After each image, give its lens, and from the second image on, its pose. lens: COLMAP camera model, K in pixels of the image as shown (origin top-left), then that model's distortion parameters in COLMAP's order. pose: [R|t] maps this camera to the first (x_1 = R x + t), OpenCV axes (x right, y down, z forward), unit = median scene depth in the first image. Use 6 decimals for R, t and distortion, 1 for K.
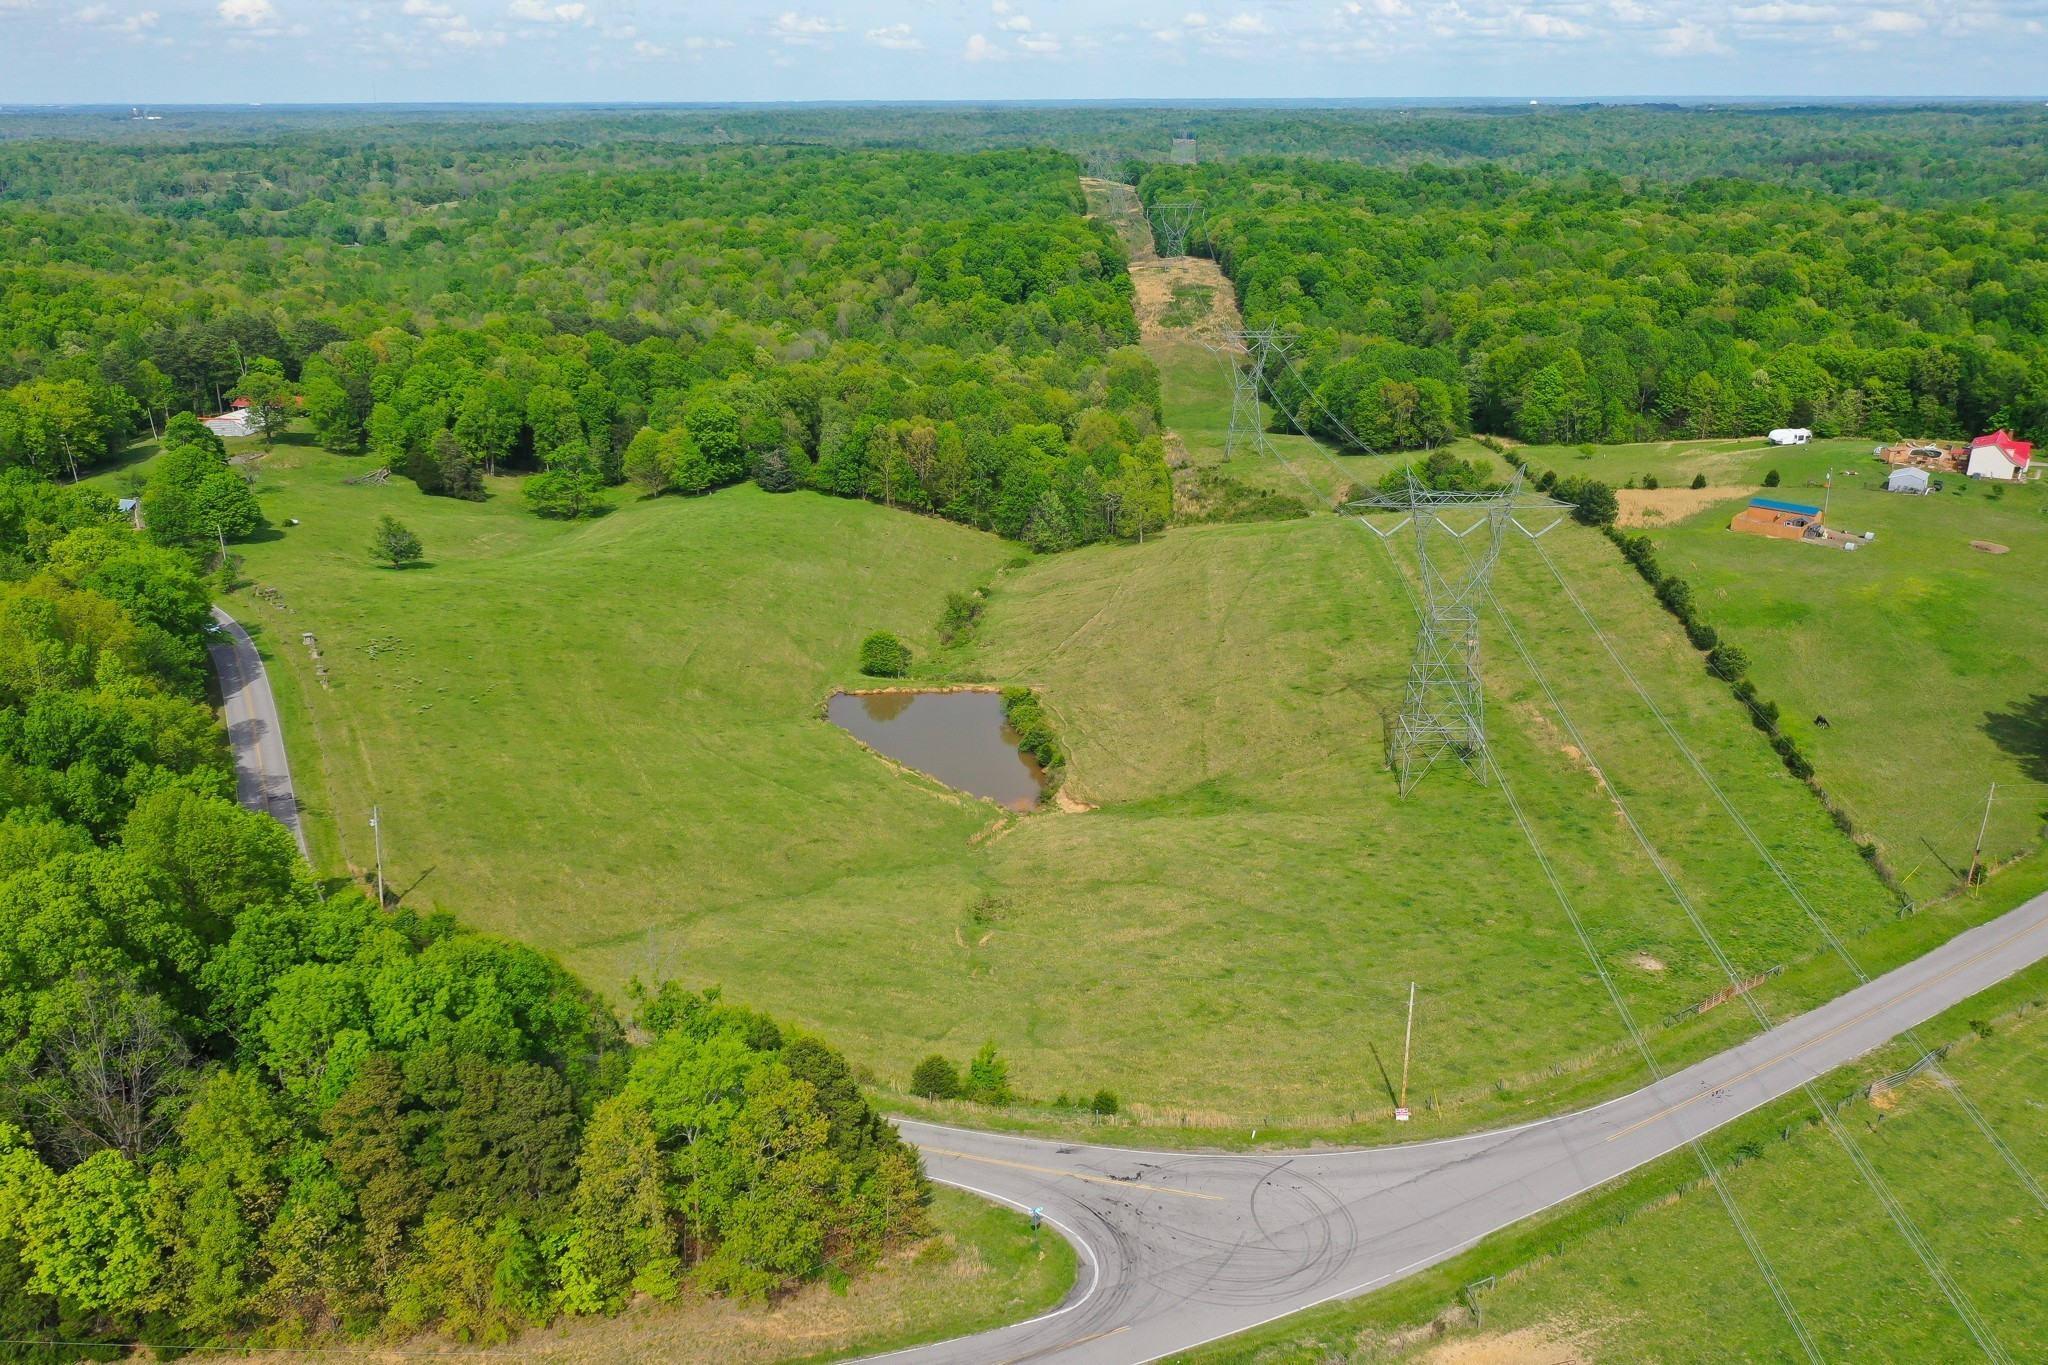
lens RADIAL K [[1594.8, 0, 1009.2], [0, 1594.8, 683.9], [0, 0, 1]] dist [0.012649, -0.016469]
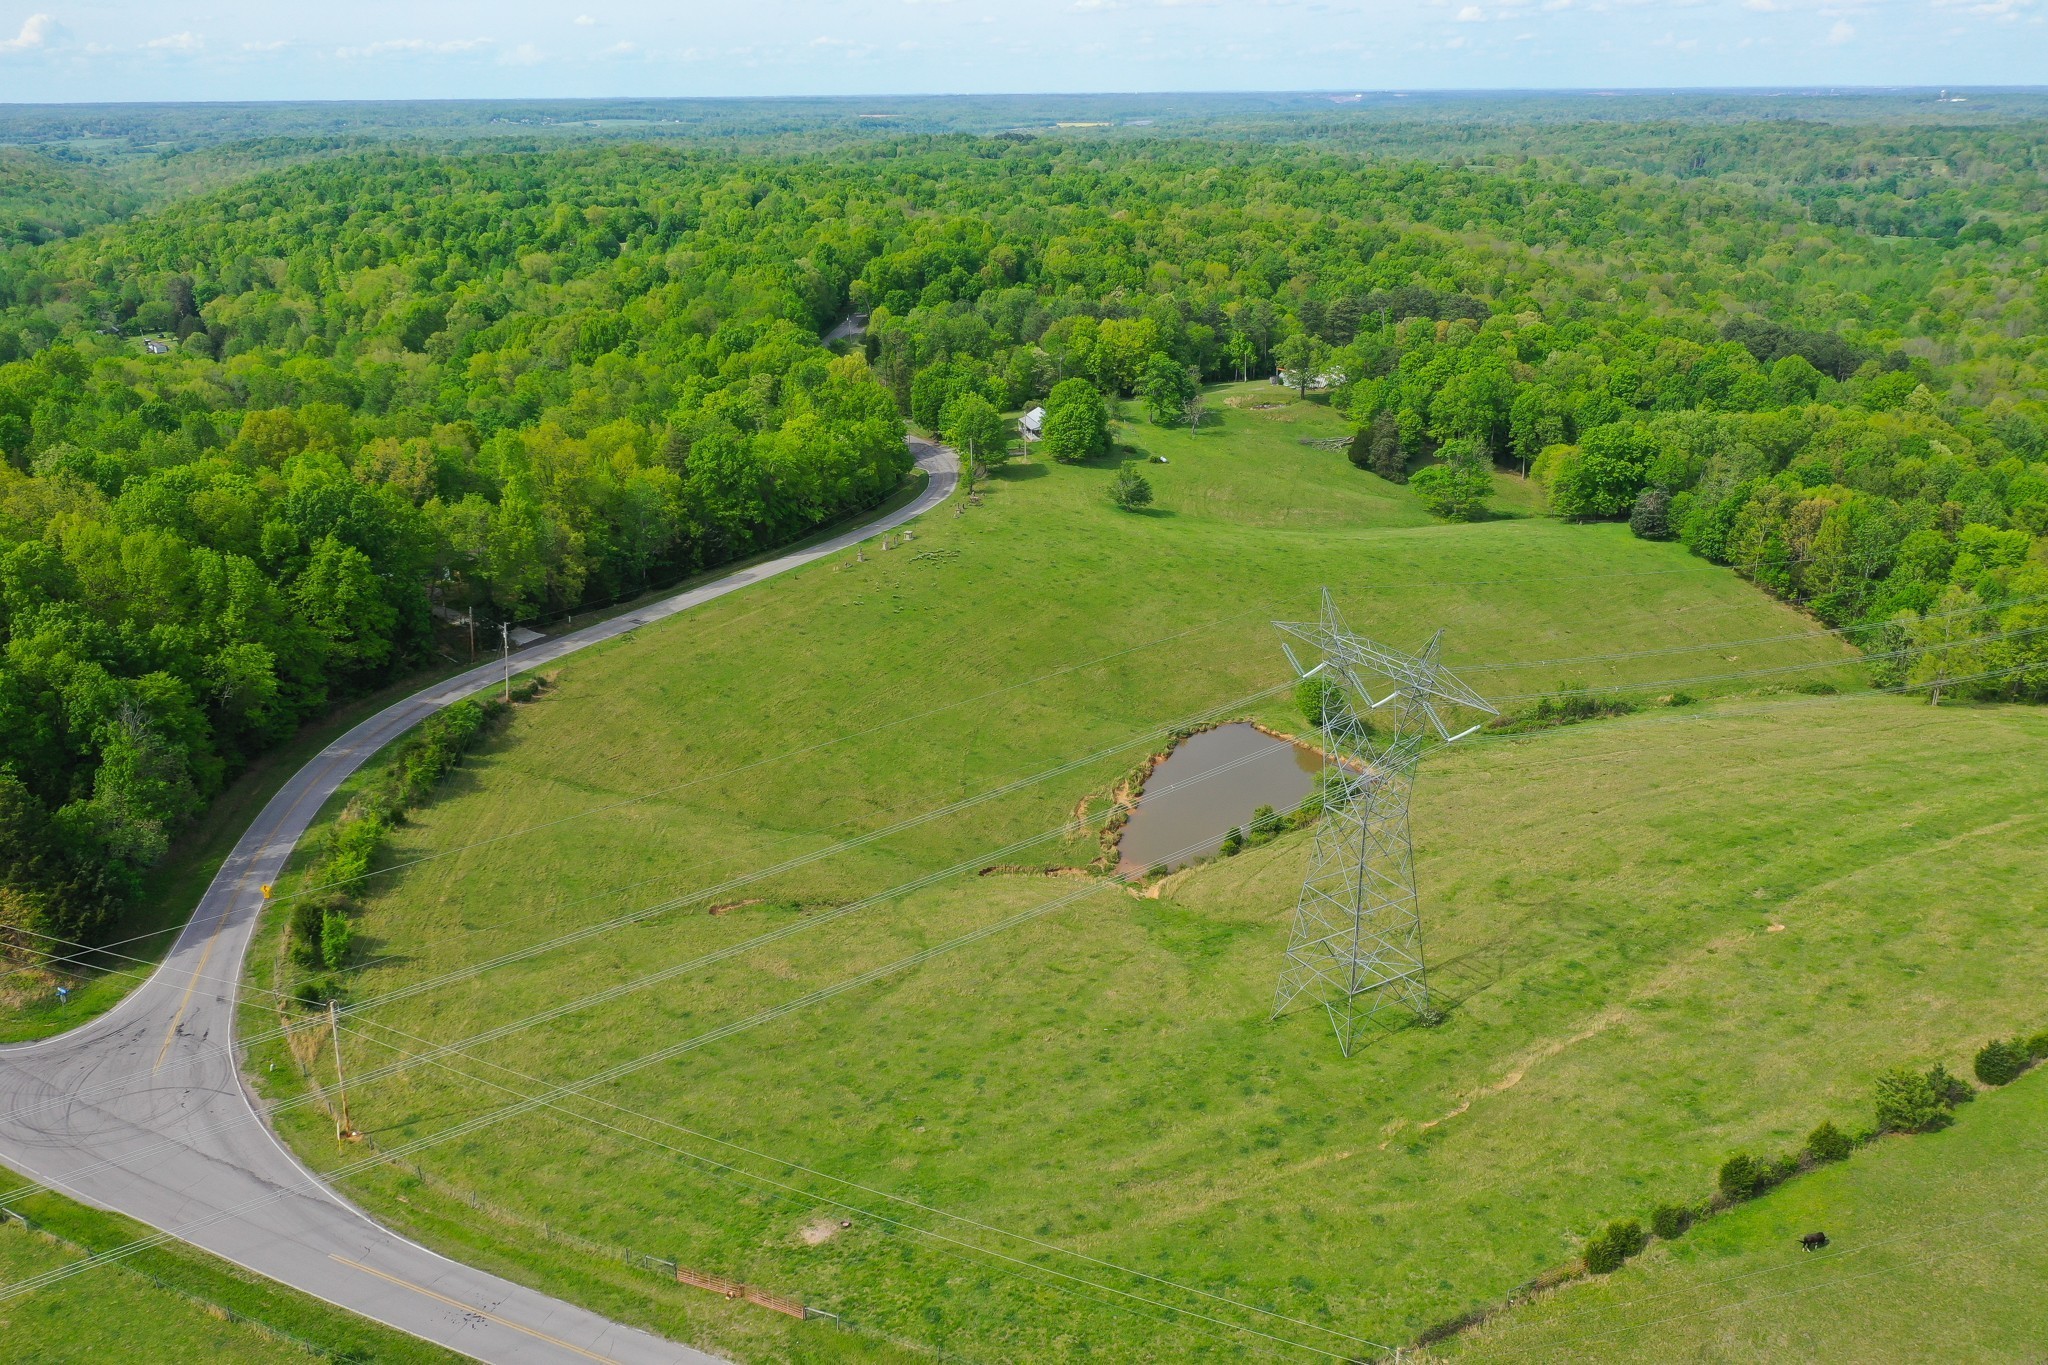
lens RADIAL K [[1594.8, 0, 1032.2], [0, 1594.8, 682.8], [0, 0, 1]] dist [0.012649, -0.016469]
pose [[0.559876, 0.289550, -0.776337, 0.367202], [-0.282134, 0.947584, 0.149952, -0.081794], [0.779063, 0.135076, 0.612222, 0.217778]]
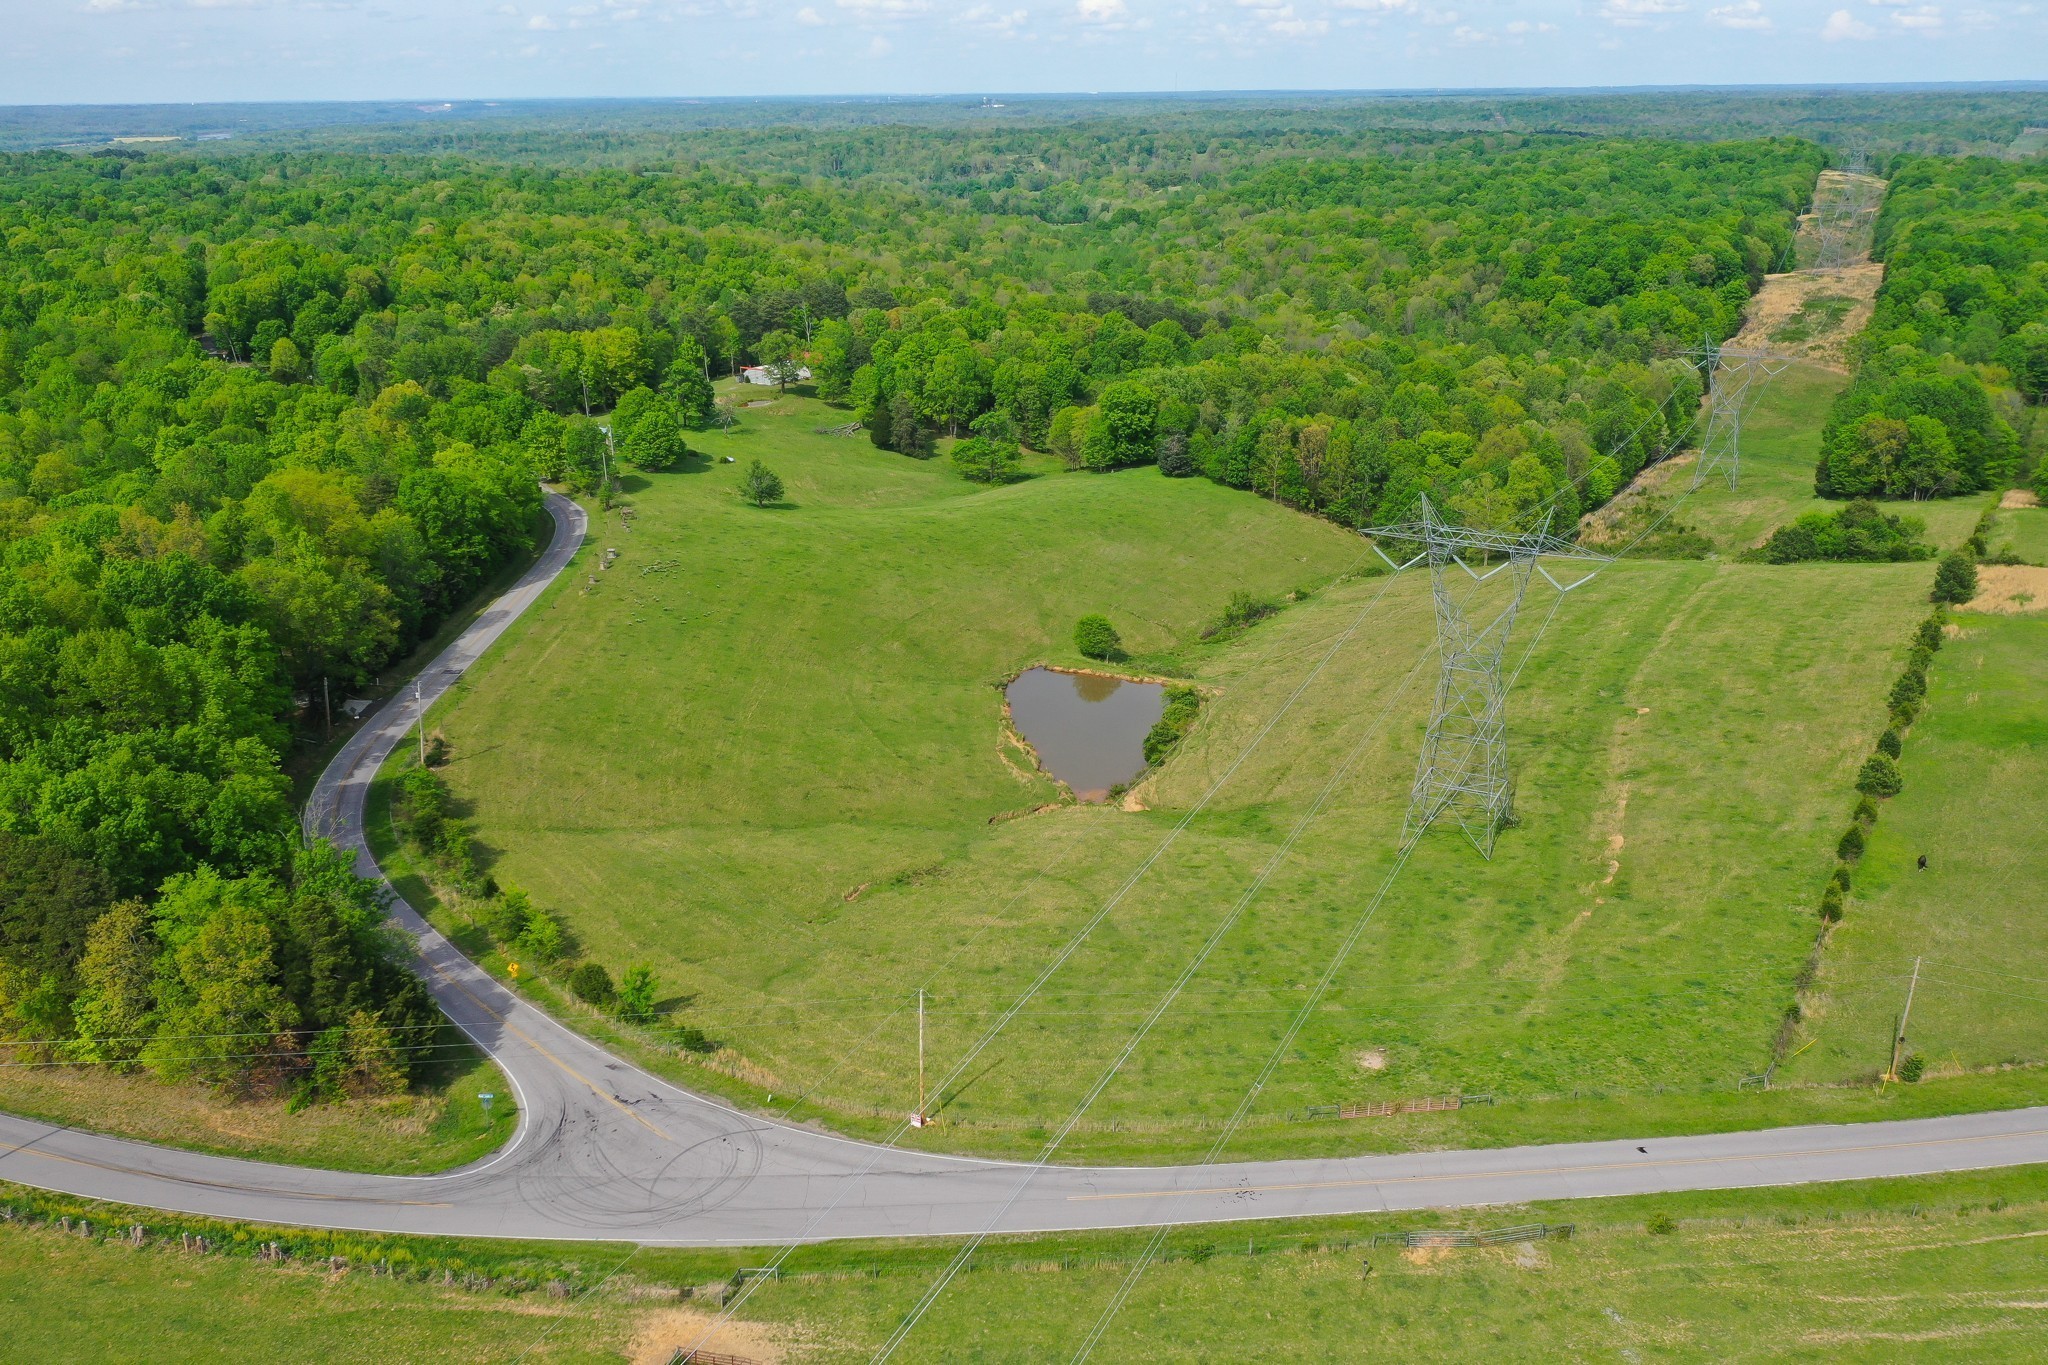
lens RADIAL K [[1594.8, 0, 1020.4], [0, 1594.8, 674.8], [0, 0, 1]] dist [0.012649, -0.016469]
pose [[0.896299, 0.148020, -0.418017, 0.213633], [-0.147009, 0.988522, 0.034825, -0.015815], [0.418373, 0.030239, 0.907772, 0.035307]]
